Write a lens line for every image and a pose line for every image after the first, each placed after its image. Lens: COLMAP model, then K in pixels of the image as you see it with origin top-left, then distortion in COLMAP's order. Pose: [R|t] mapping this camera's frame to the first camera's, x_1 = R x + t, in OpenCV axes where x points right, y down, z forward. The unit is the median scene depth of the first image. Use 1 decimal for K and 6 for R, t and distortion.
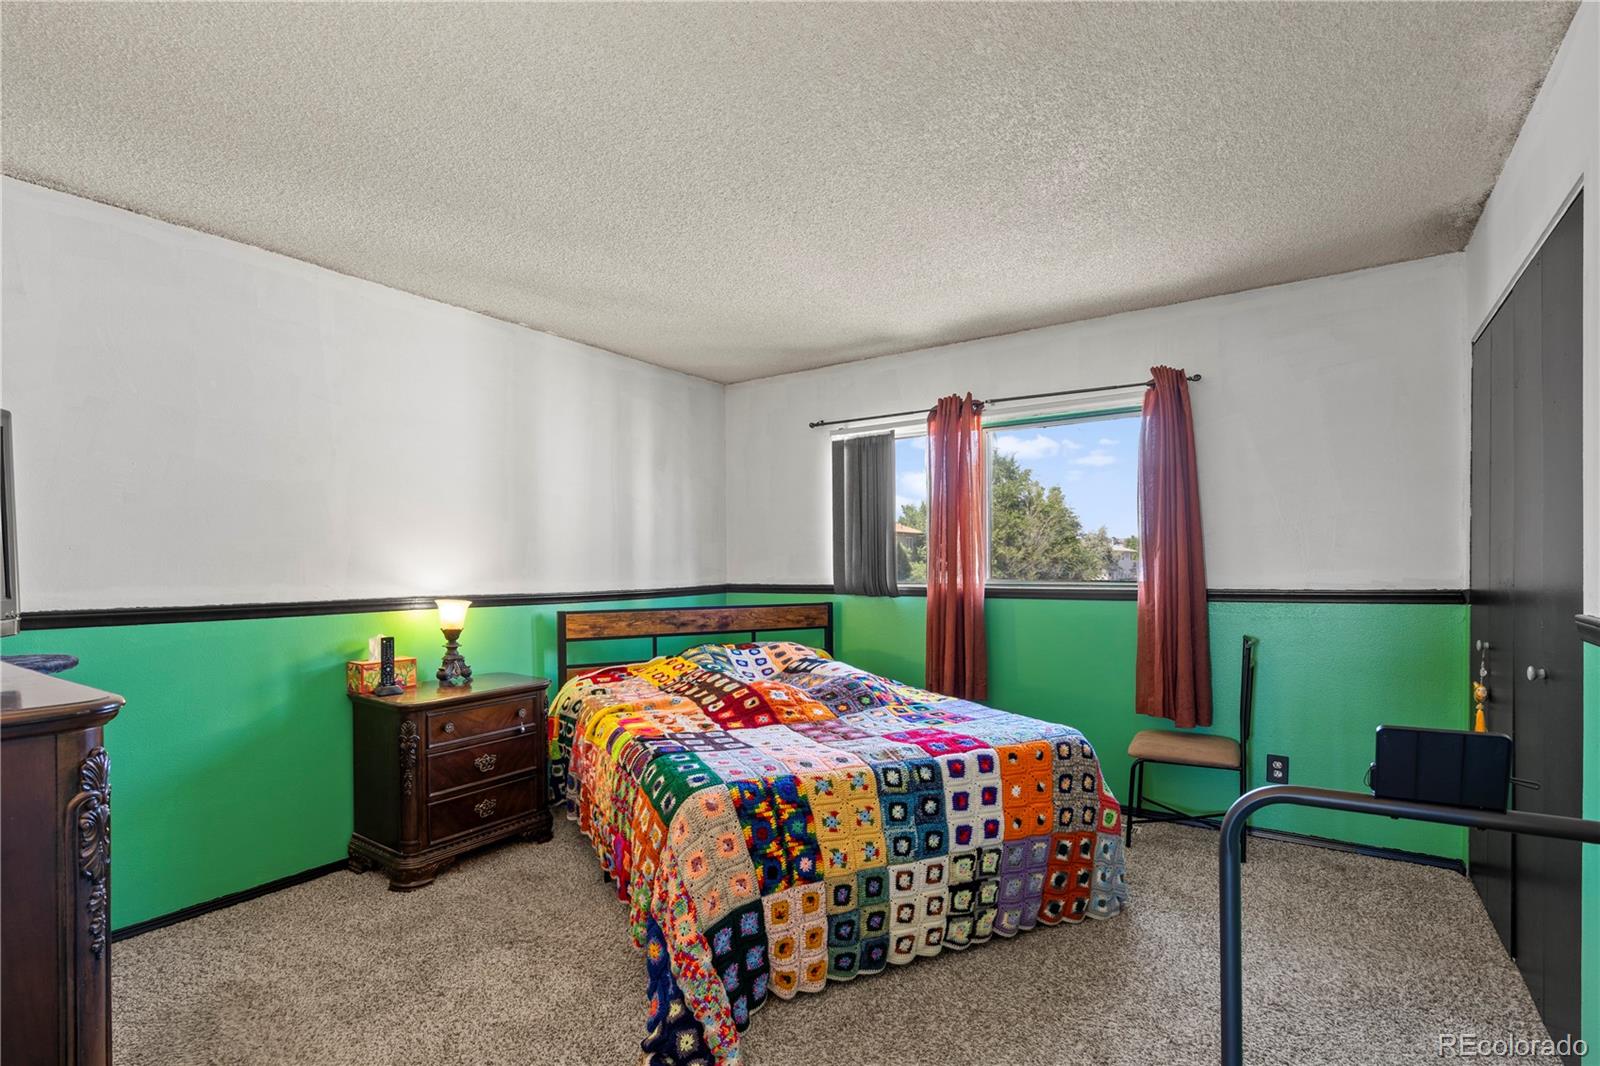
lens RADIAL K [[737.9, 0, 797.4], [0, 737.9, 540.8], [0, 0, 1]] dist [-0.001992, 0.000313]
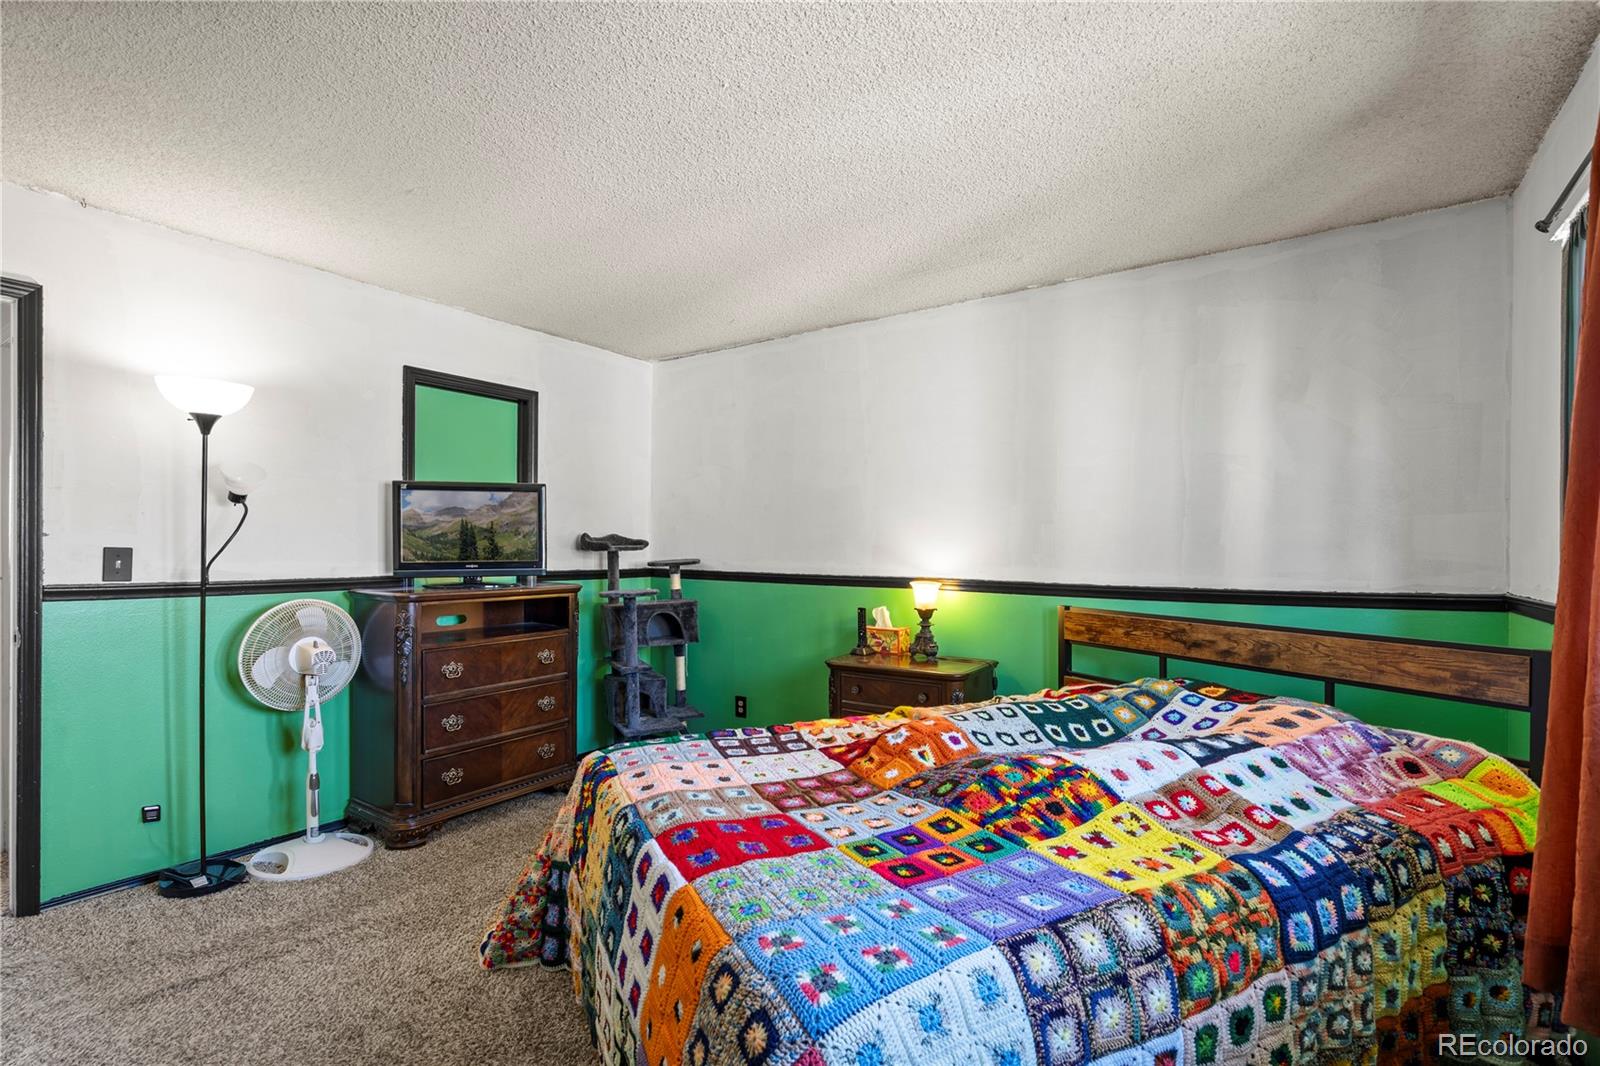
lens RADIAL K [[737.9, 0, 797.4], [0, 737.9, 540.8], [0, 0, 1]] dist [-0.001992, 0.000313]
pose [[0.012528, -0.003769, -0.999914, 0.617821], [0.025033, 0.999681, -0.003454, 0.019002], [0.999608, -0.024987, 0.012619, 0.810295]]
